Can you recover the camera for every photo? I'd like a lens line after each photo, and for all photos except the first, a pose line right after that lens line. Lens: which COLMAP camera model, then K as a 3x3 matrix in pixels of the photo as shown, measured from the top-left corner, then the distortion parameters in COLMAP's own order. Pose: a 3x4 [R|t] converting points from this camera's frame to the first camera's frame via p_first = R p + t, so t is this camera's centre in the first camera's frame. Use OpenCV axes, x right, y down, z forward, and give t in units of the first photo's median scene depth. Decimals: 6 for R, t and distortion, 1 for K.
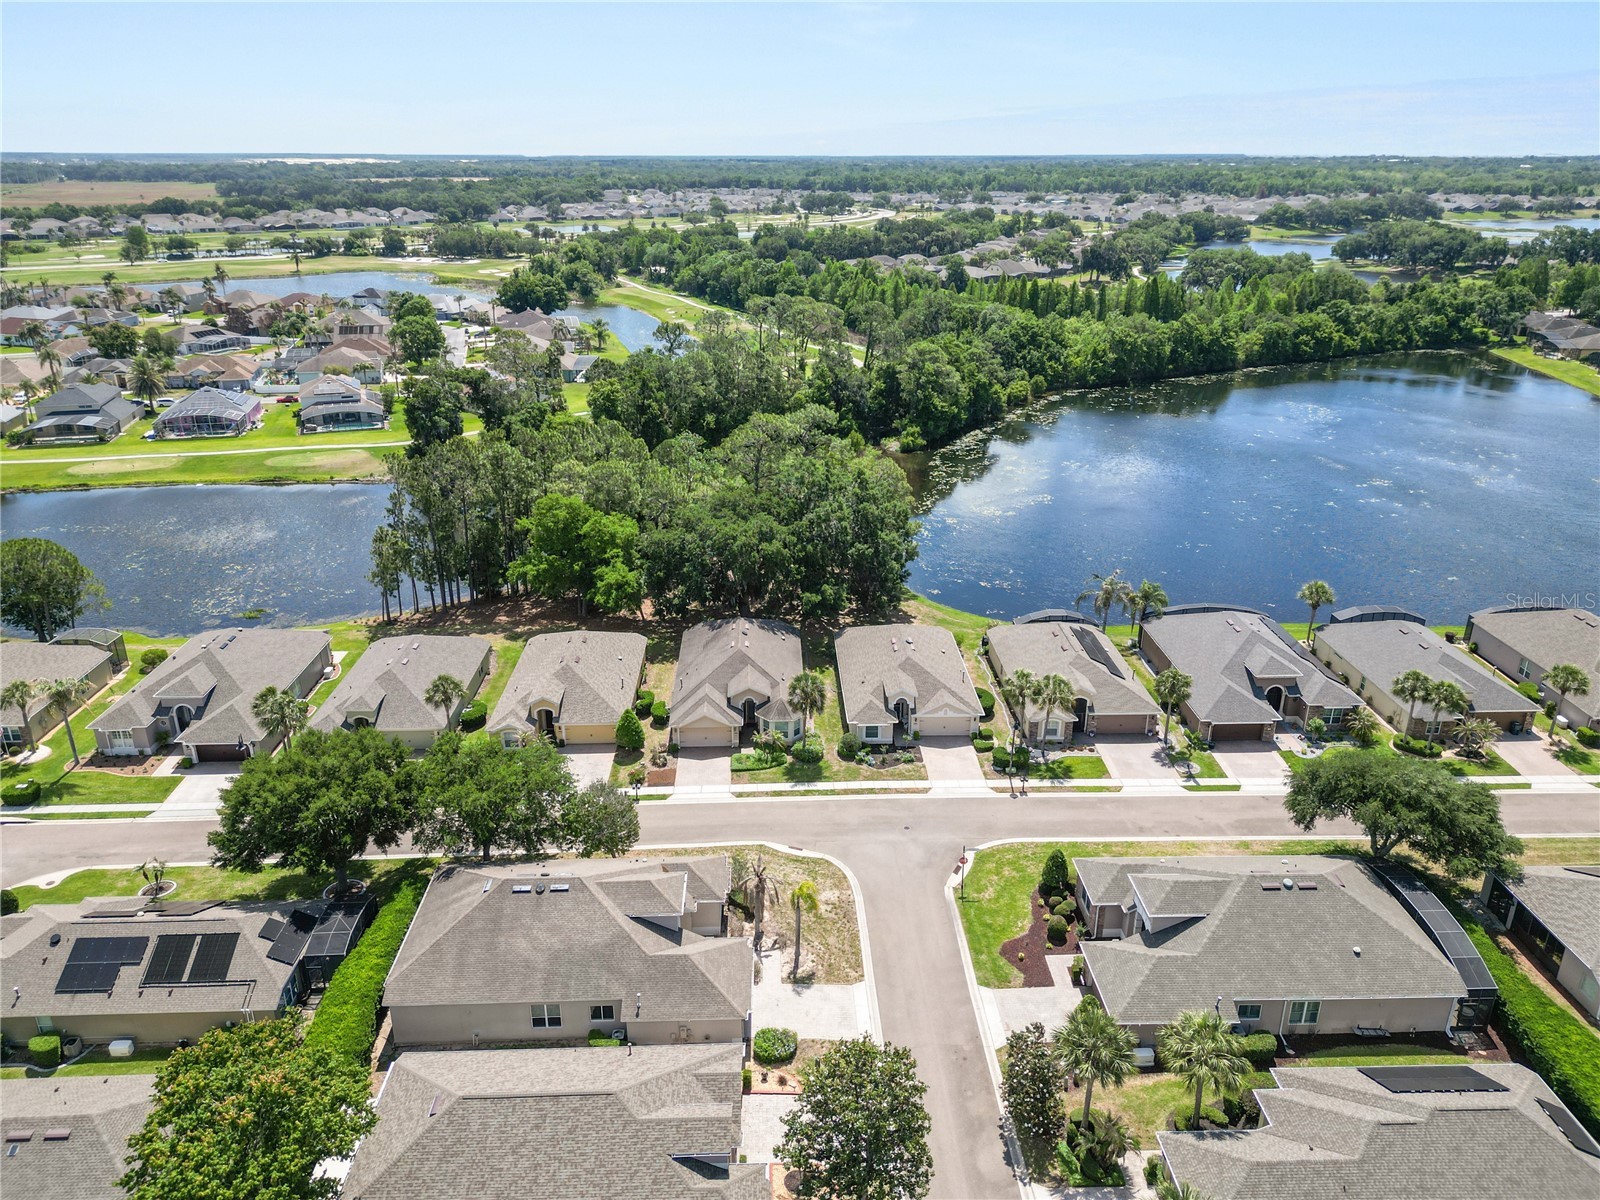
lens RADIAL K [[1115.5, 0, 796.8], [0, 1115.5, 604.6], [0, 0, 1]] dist [0.073936, -0.071389]
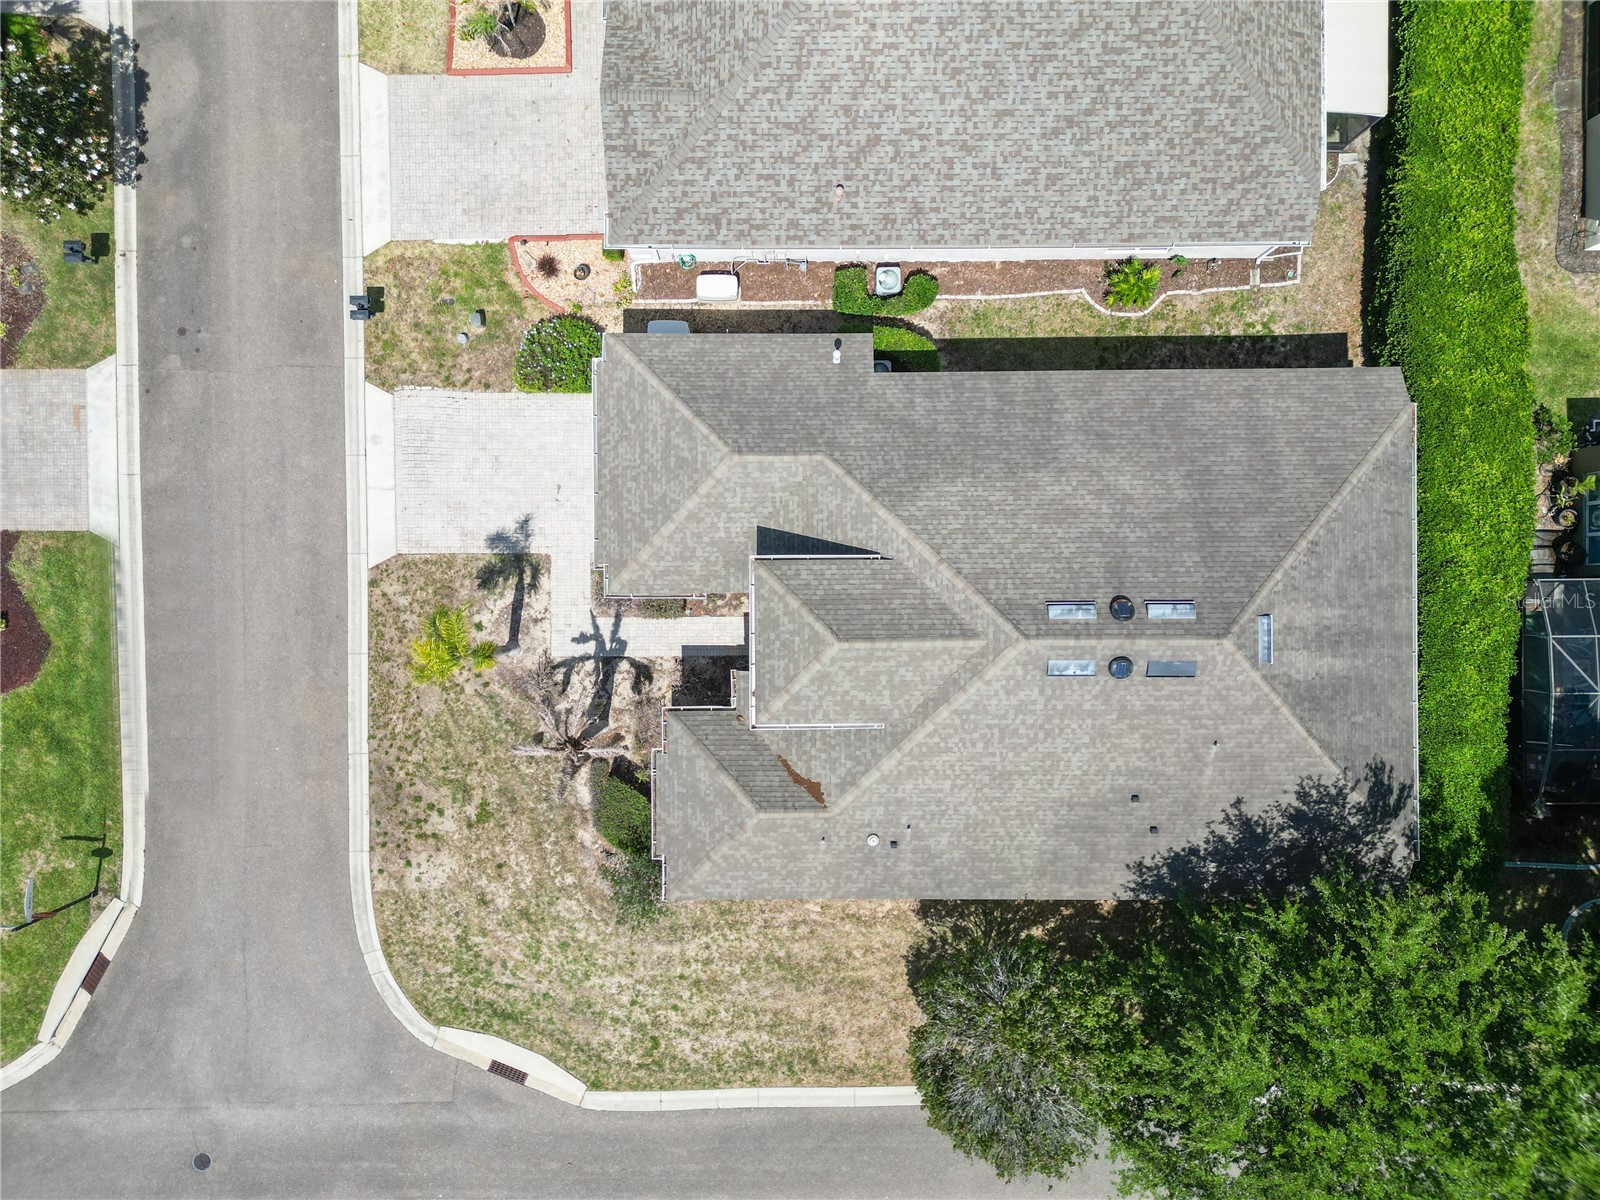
lens RADIAL K [[1115.5, 0, 796.8], [0, 1115.5, 604.6], [0, 0, 1]] dist [0.073936, -0.071389]
pose [[-0.999687, -0.025011, 0.000150, -0.113254], [0.009560, -0.376569, 0.926339, -0.094525], [-0.023112, 0.926051, 0.376690, 0.824004]]
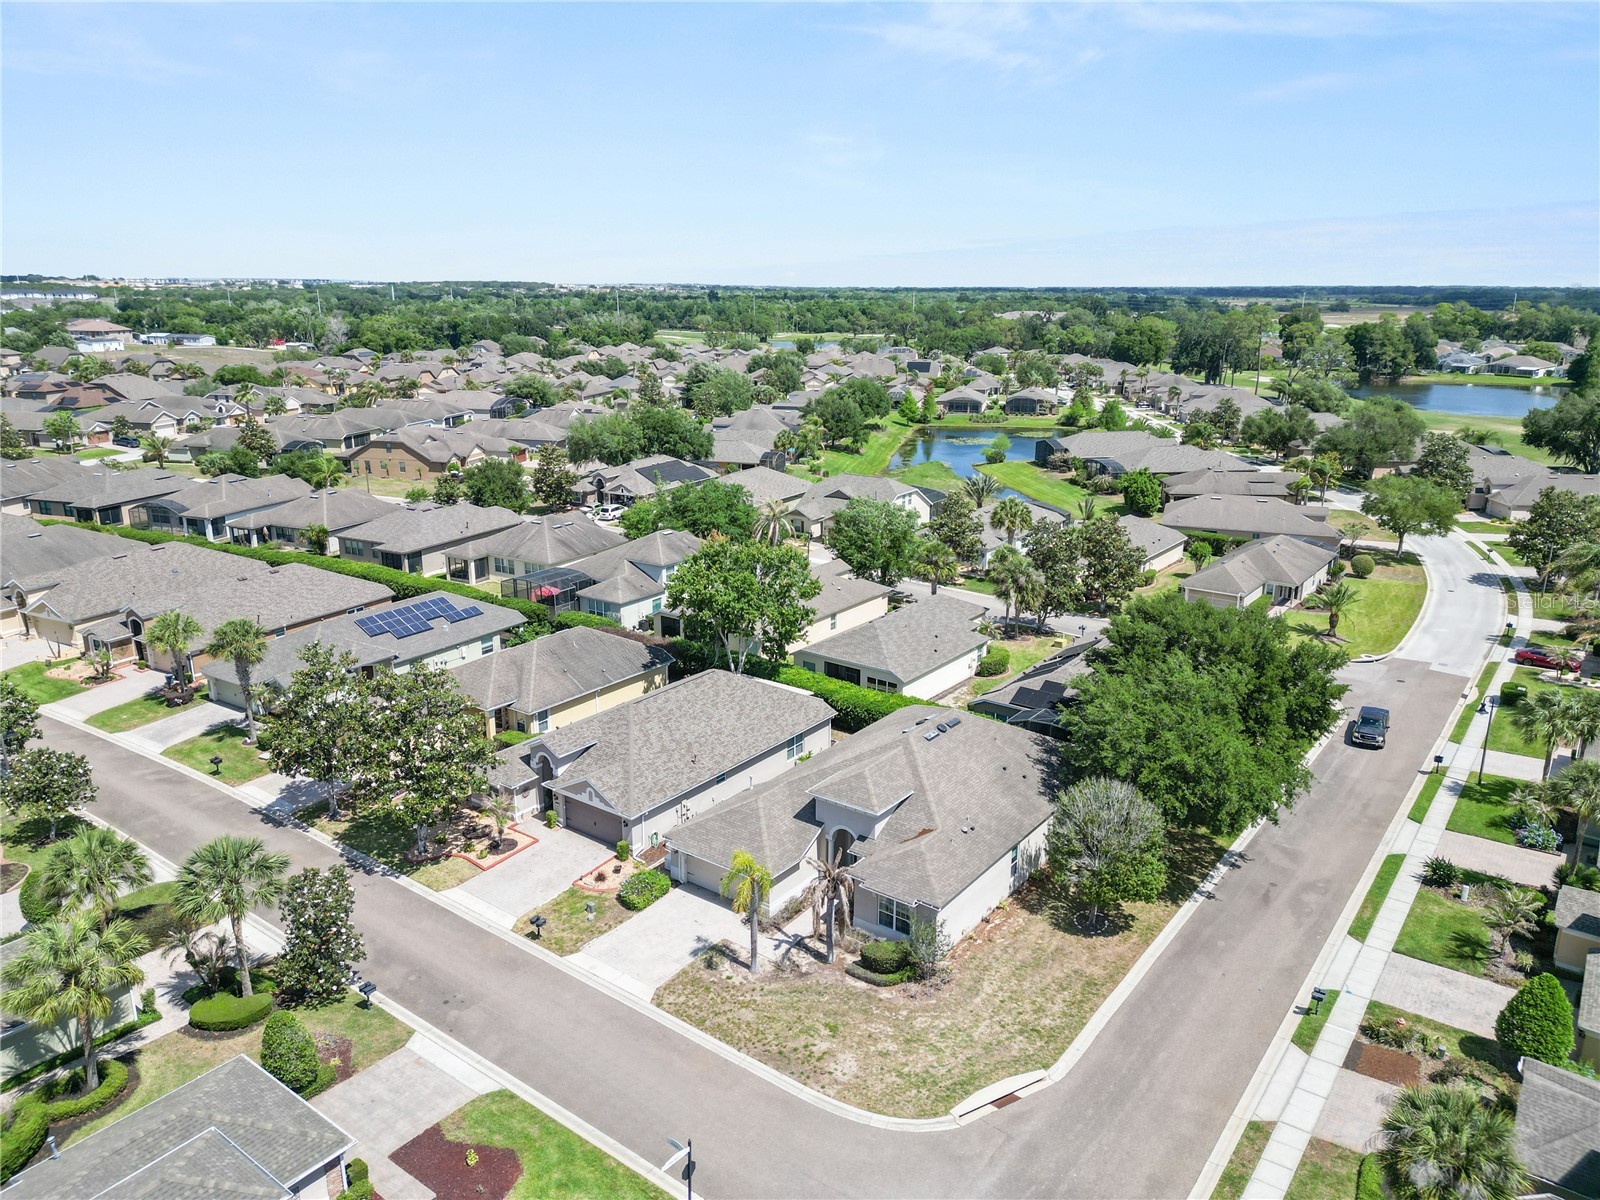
lens RADIAL K [[1115.5, 0, 796.8], [0, 1115.5, 604.6], [0, 0, 1]] dist [0.073936, -0.071389]
pose [[-0.623022, 0.212995, -0.752646, 0.454117], [-0.295177, 0.827050, 0.478391, -0.206512], [0.724372, 0.520212, -0.452399, 1.225831]]
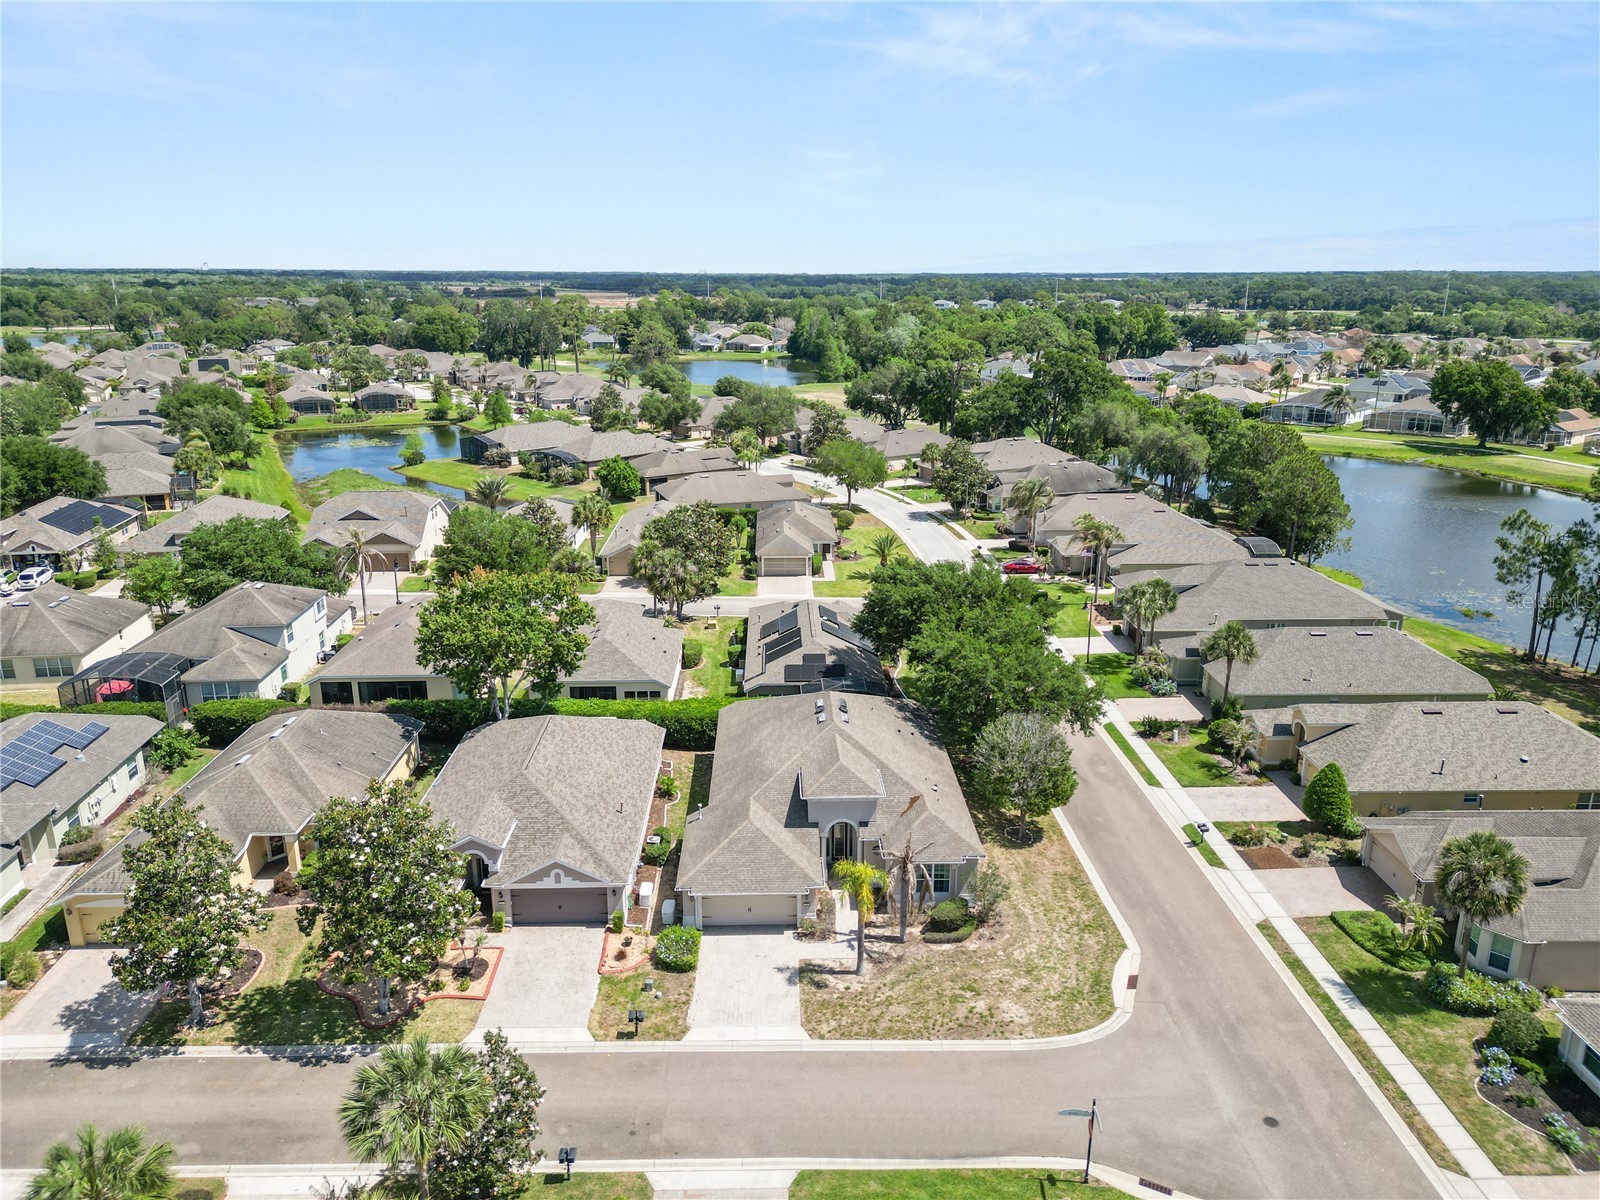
lens RADIAL K [[1115.5, 0, 796.8], [0, 1115.5, 604.6], [0, 0, 1]] dist [0.073936, -0.071389]
pose [[-0.006563, 0.286045, -0.958194, 0.611214], [-0.374717, 0.887692, 0.267564, -0.064456], [0.927116, 0.360808, 0.101360, 0.820823]]
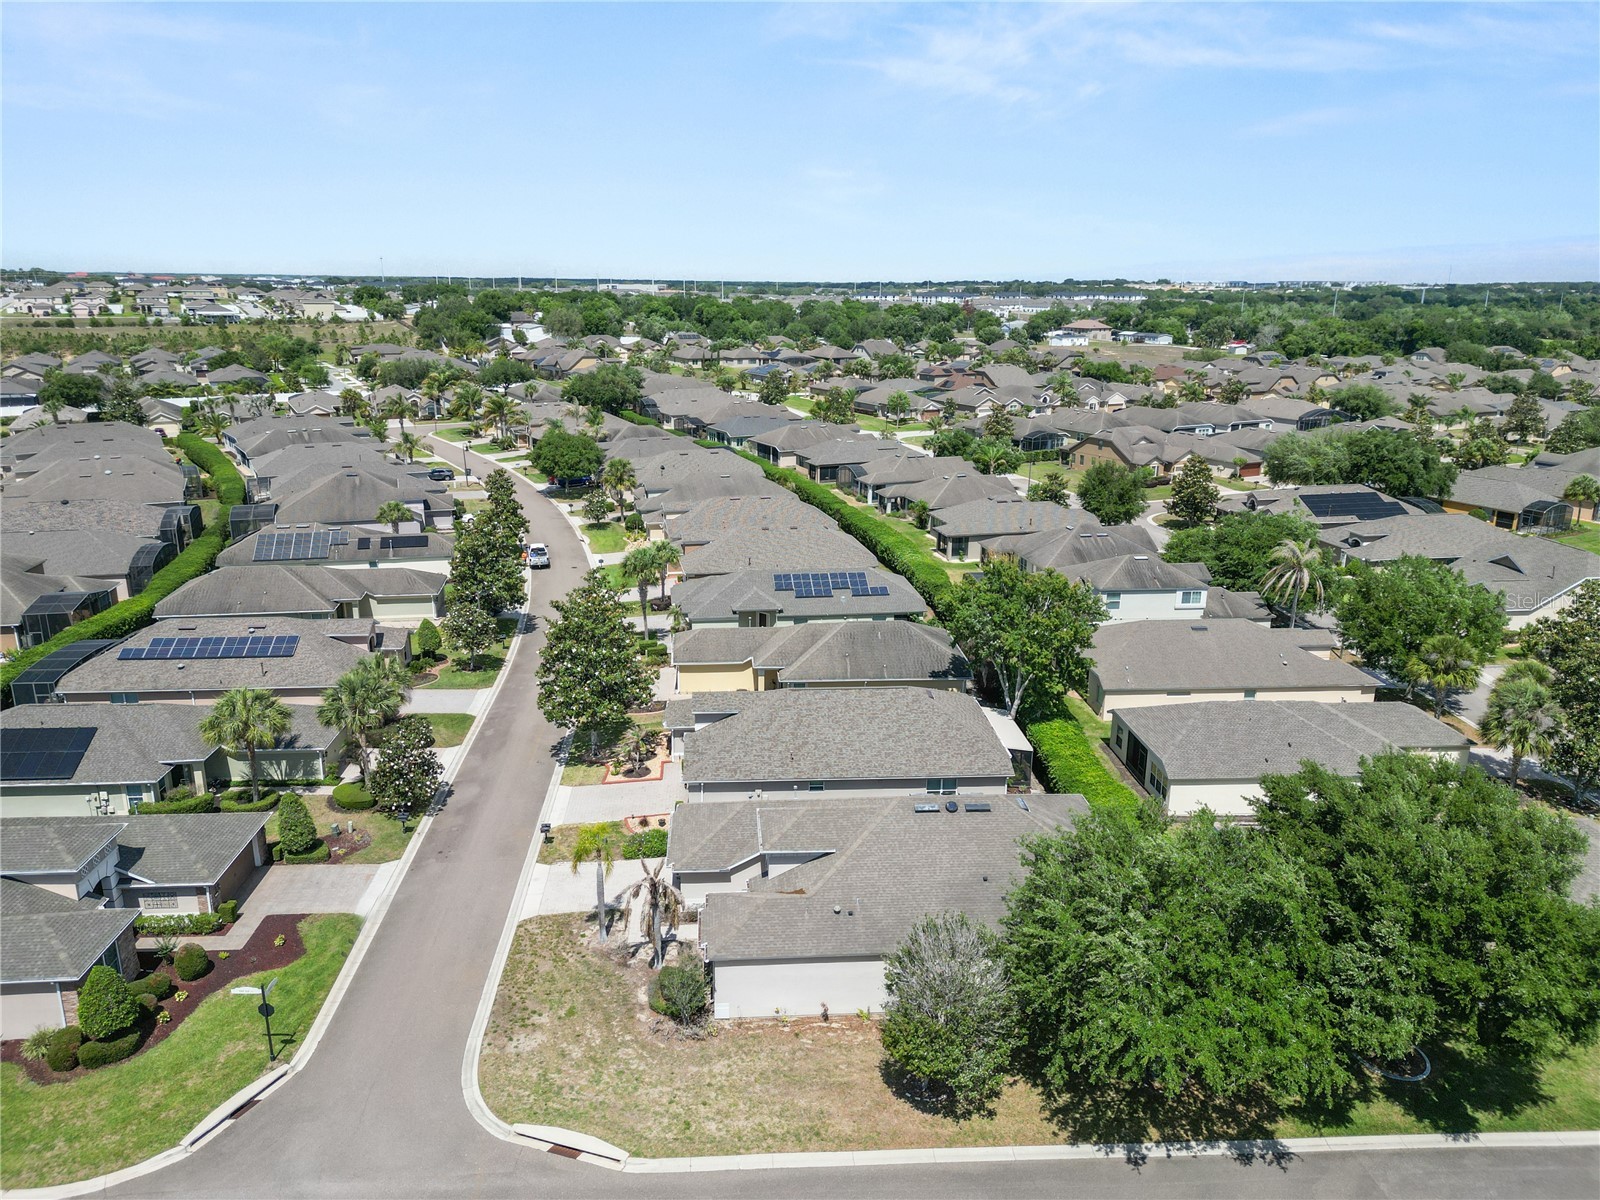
lens RADIAL K [[1115.5, 0, 796.8], [0, 1115.5, 604.6], [0, 0, 1]] dist [0.073936, -0.071389]
pose [[-0.999032, 0.004324, -0.043770, -0.091435], [-0.023574, 0.787507, 0.615855, -0.294243], [0.037132, 0.616291, -0.786643, 1.446068]]
